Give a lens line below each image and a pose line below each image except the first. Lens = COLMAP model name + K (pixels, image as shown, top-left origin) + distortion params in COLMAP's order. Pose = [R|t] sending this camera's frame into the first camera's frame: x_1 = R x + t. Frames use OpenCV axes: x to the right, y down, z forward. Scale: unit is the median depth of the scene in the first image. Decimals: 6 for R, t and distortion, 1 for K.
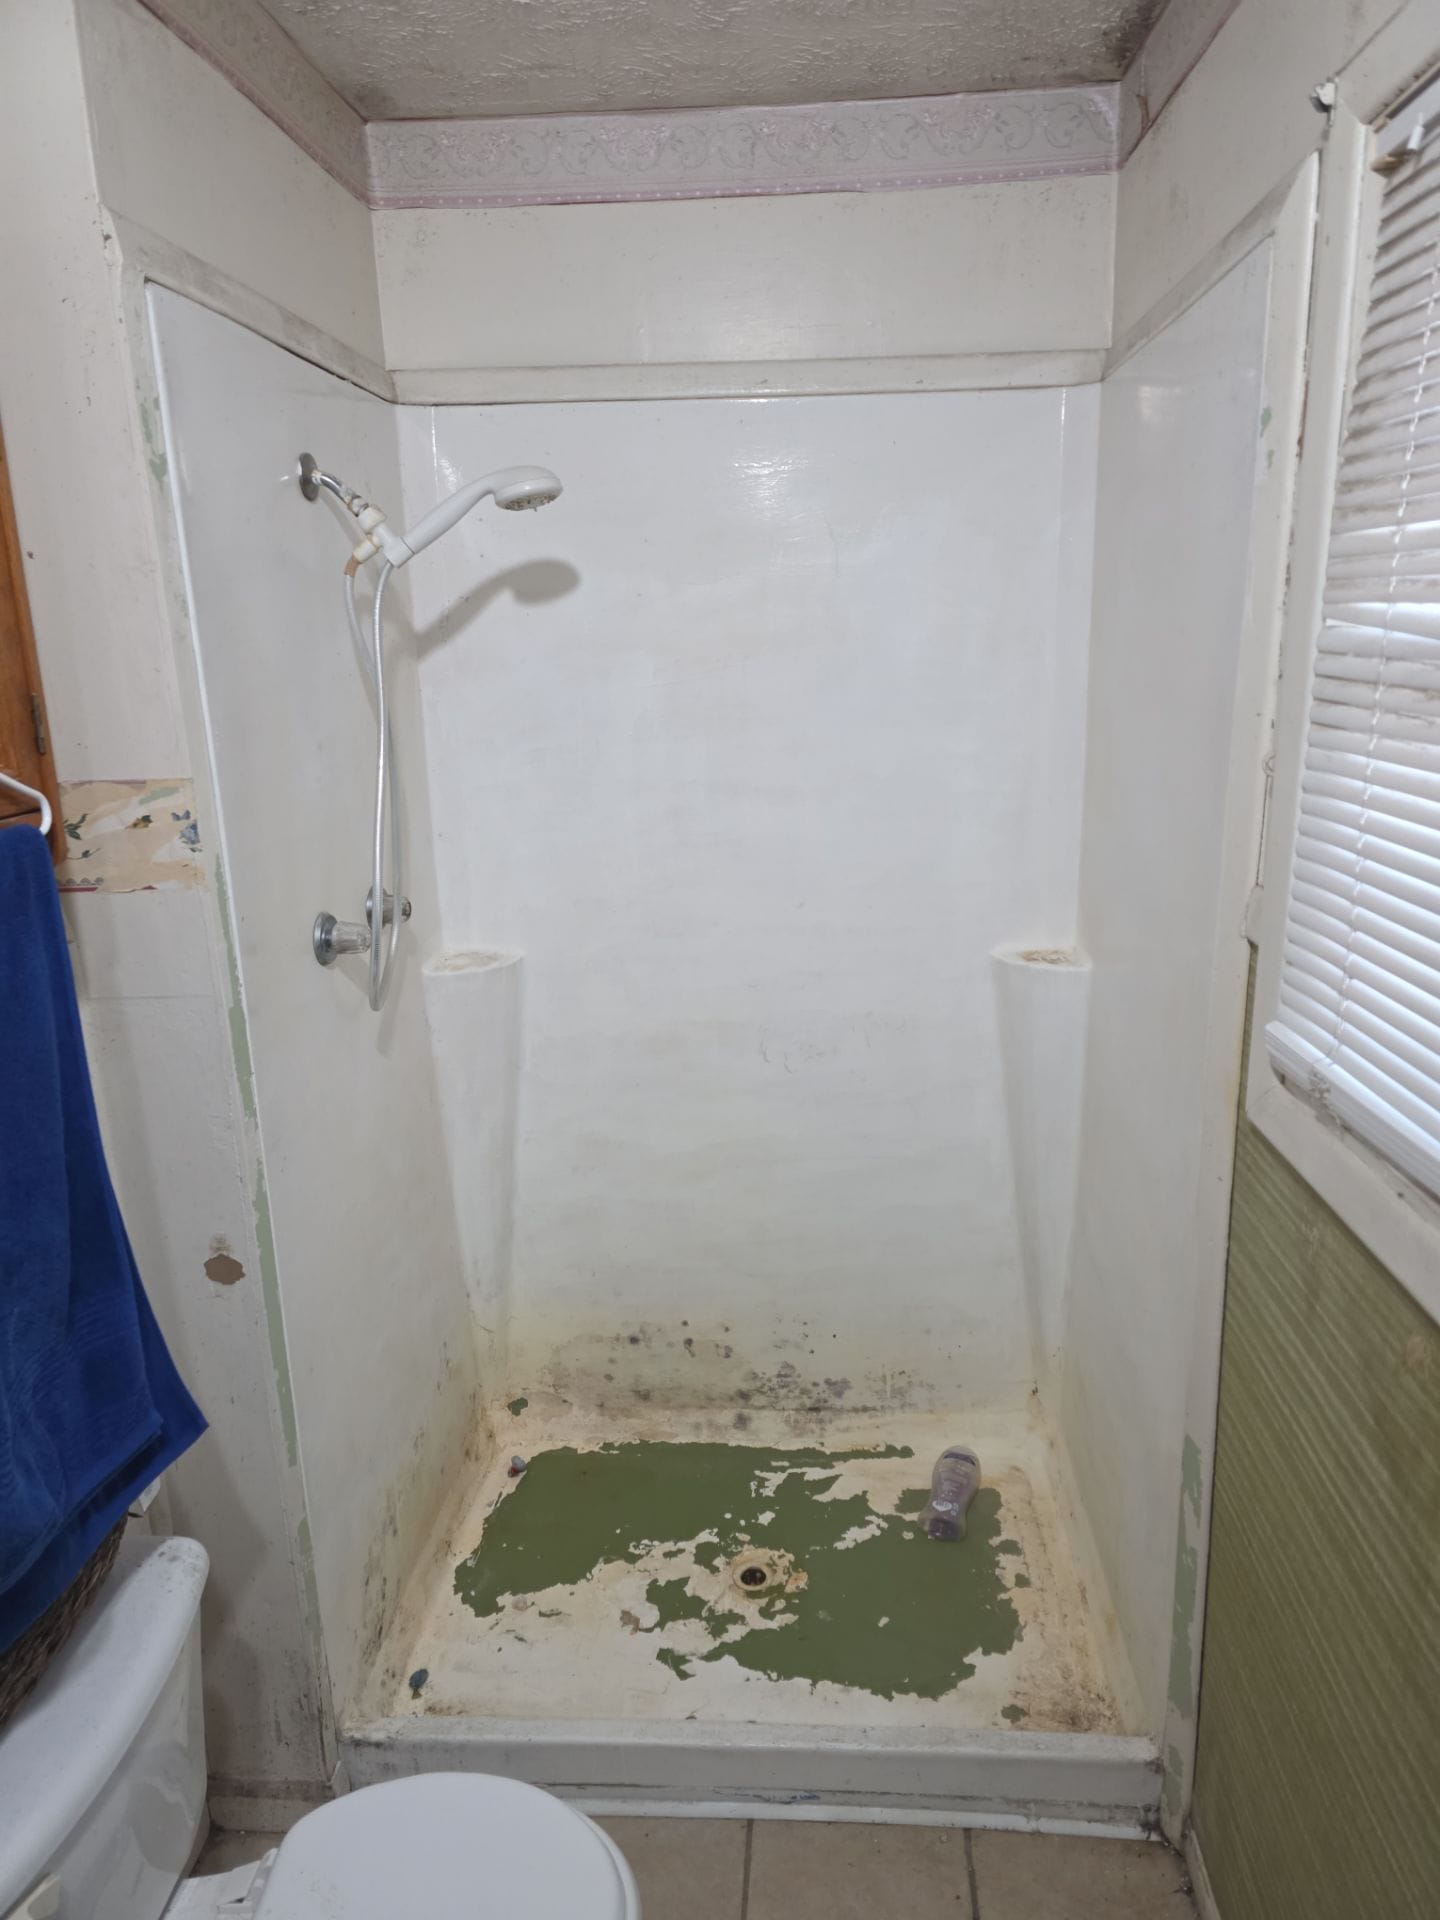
lens RADIAL K [[1288.9, 0, 725.1], [0, 1288.9, 958.1], [0, 0, 1]] dist [0.072718, -0.066813]
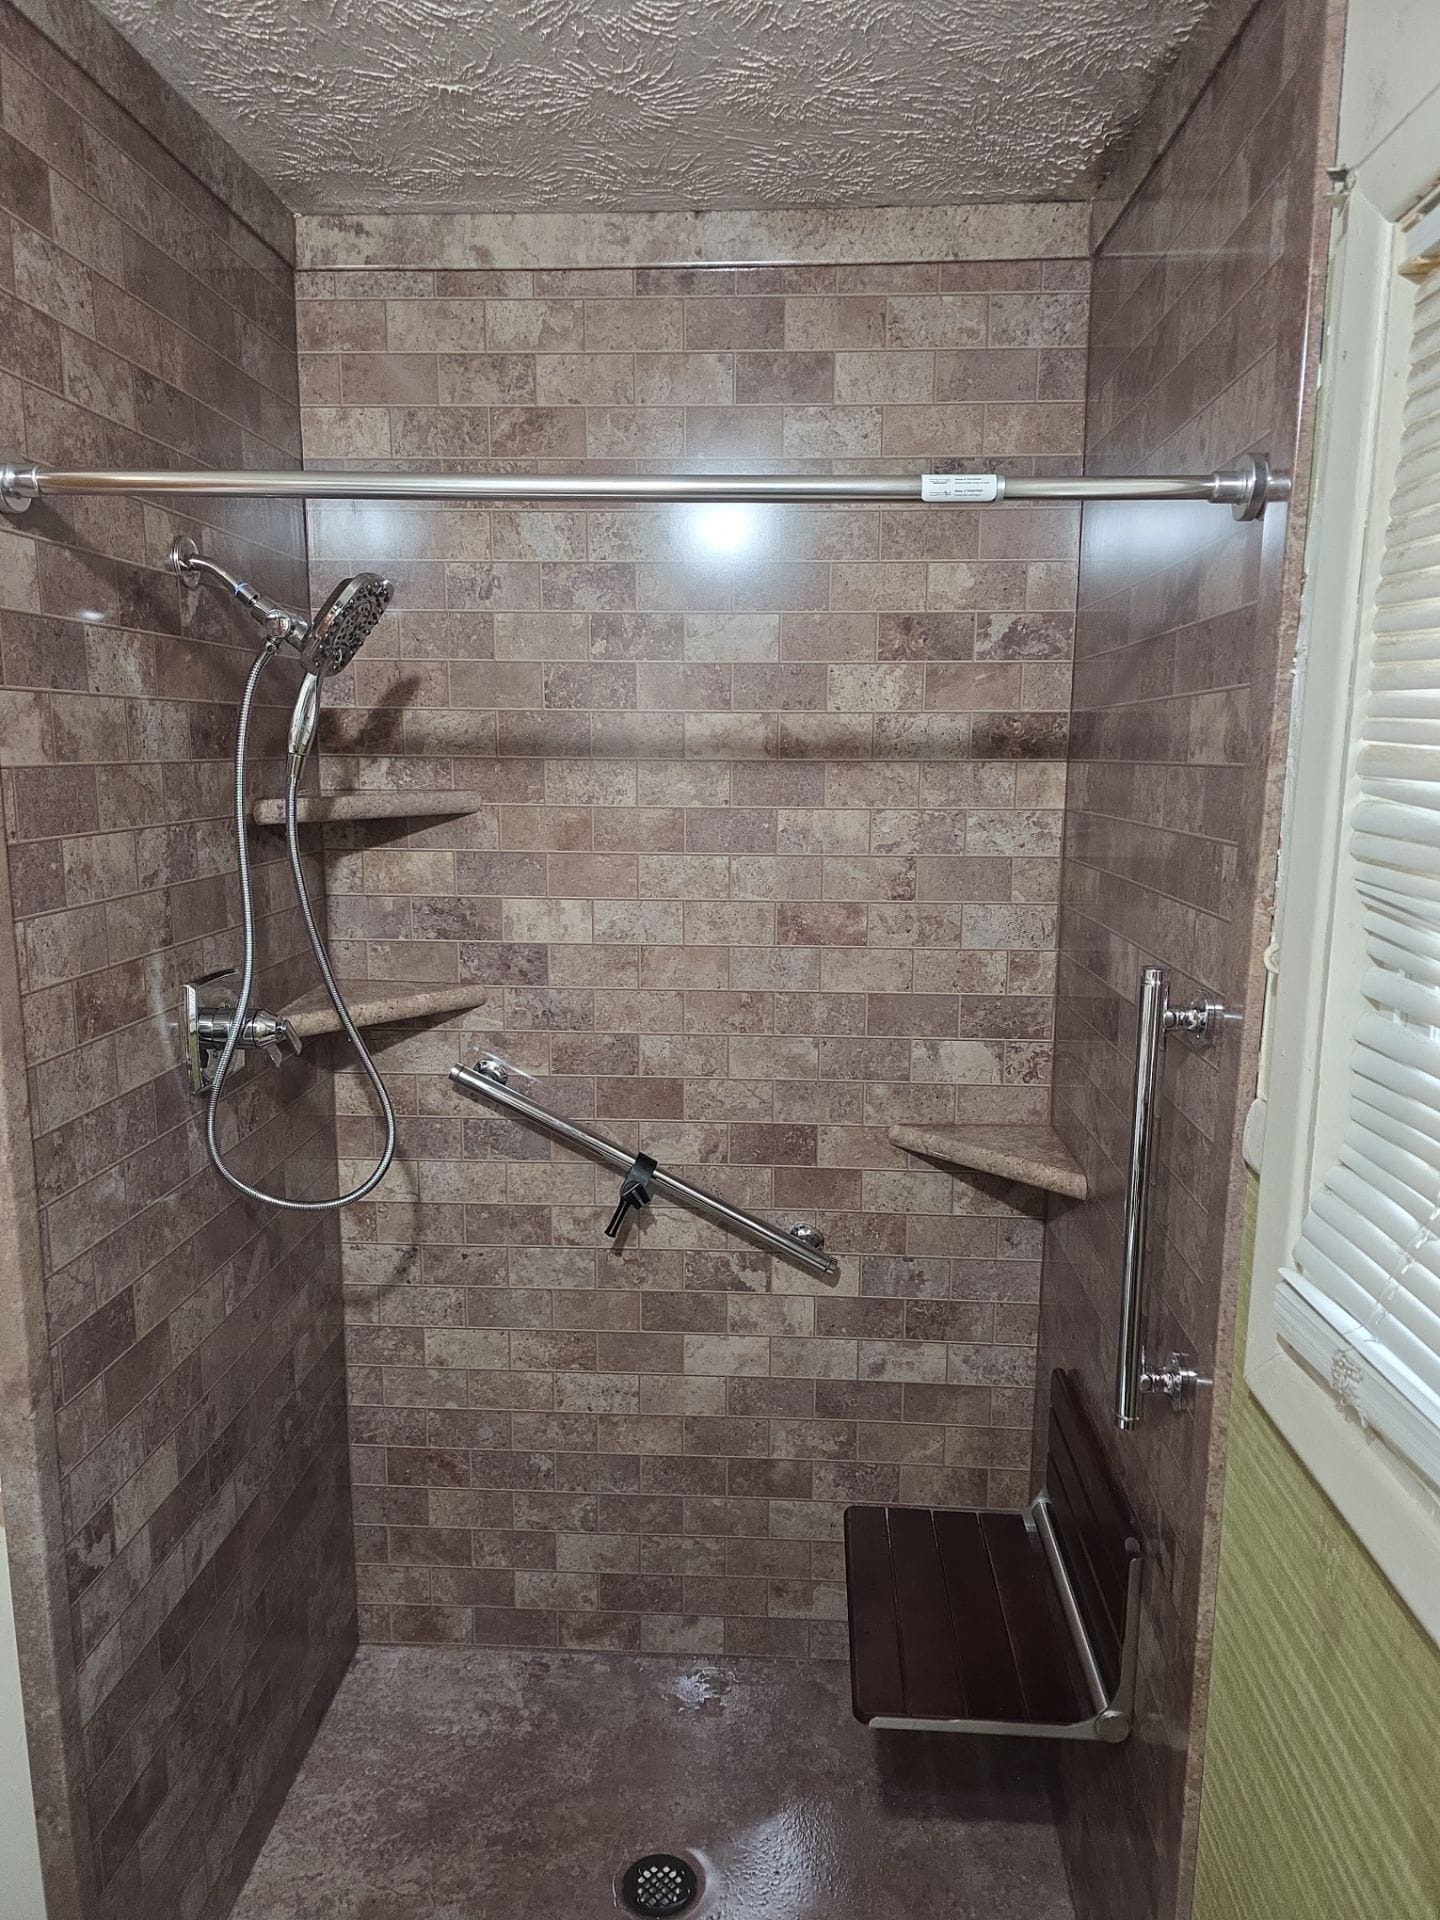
lens RADIAL K [[1288.9, 0, 725.1], [0, 1288.9, 958.1], [0, 0, 1]] dist [0.072718, -0.066813]
pose [[0.999058, 0.039698, 0.017540, 0.057846], [-0.037868, 0.994798, -0.094564, -0.062860], [-0.021202, 0.093811, 0.995364, 0.193040]]
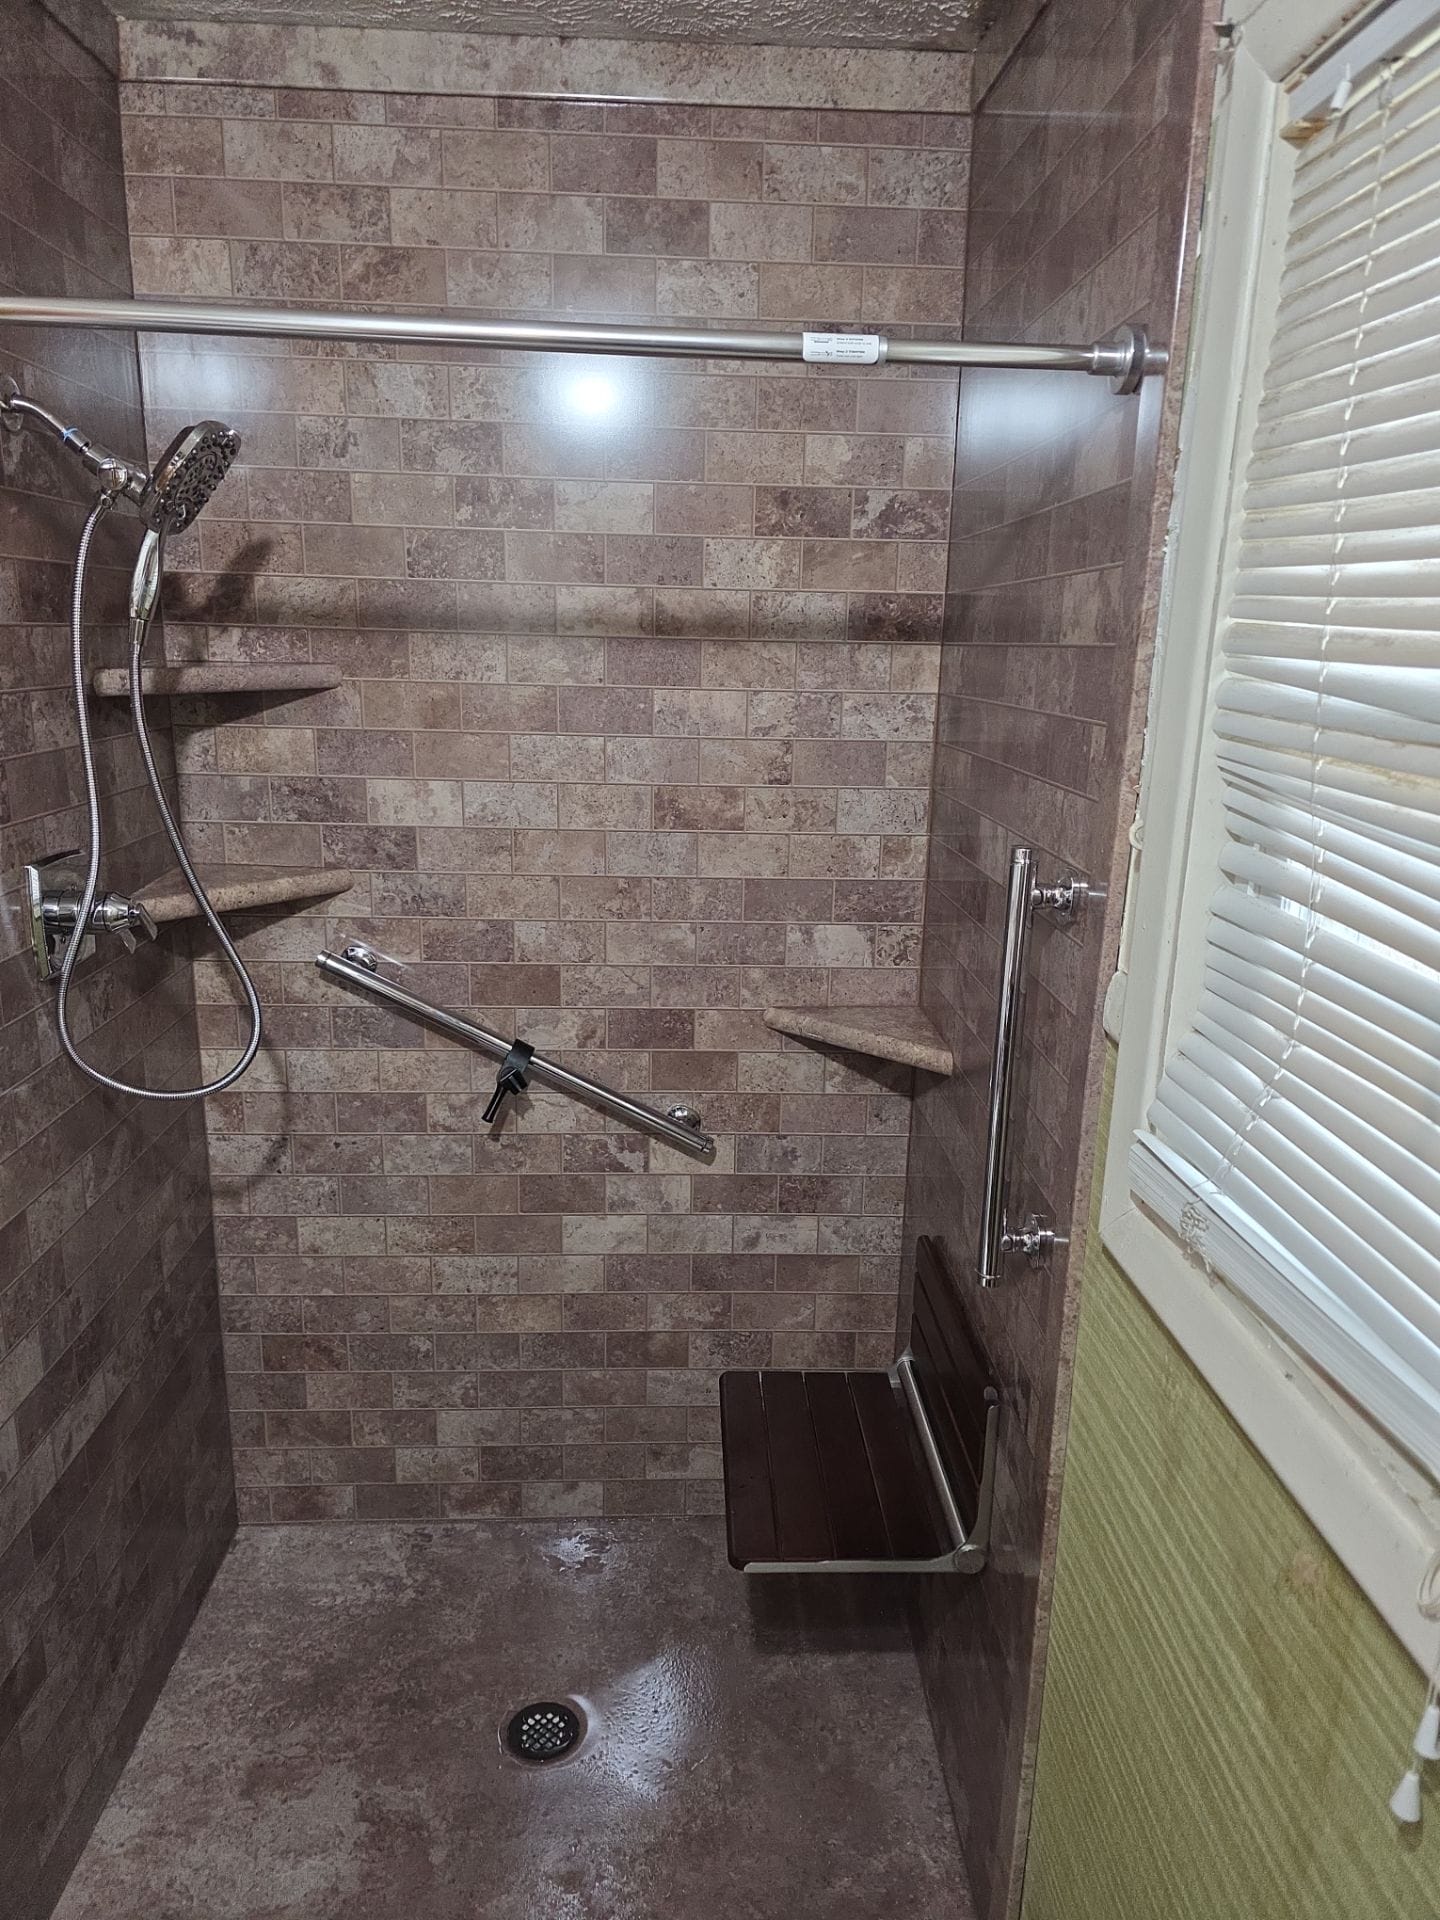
lens RADIAL K [[1288.9, 0, 725.1], [0, 1288.9, 958.1], [0, 0, 1]] dist [0.072718, -0.066813]
pose [[0.992434, 0.029593, 0.119161, 0.052414], [-0.028061, 0.999501, -0.014511, -0.052403], [-0.119531, 0.011057, 0.992769, 0.198777]]
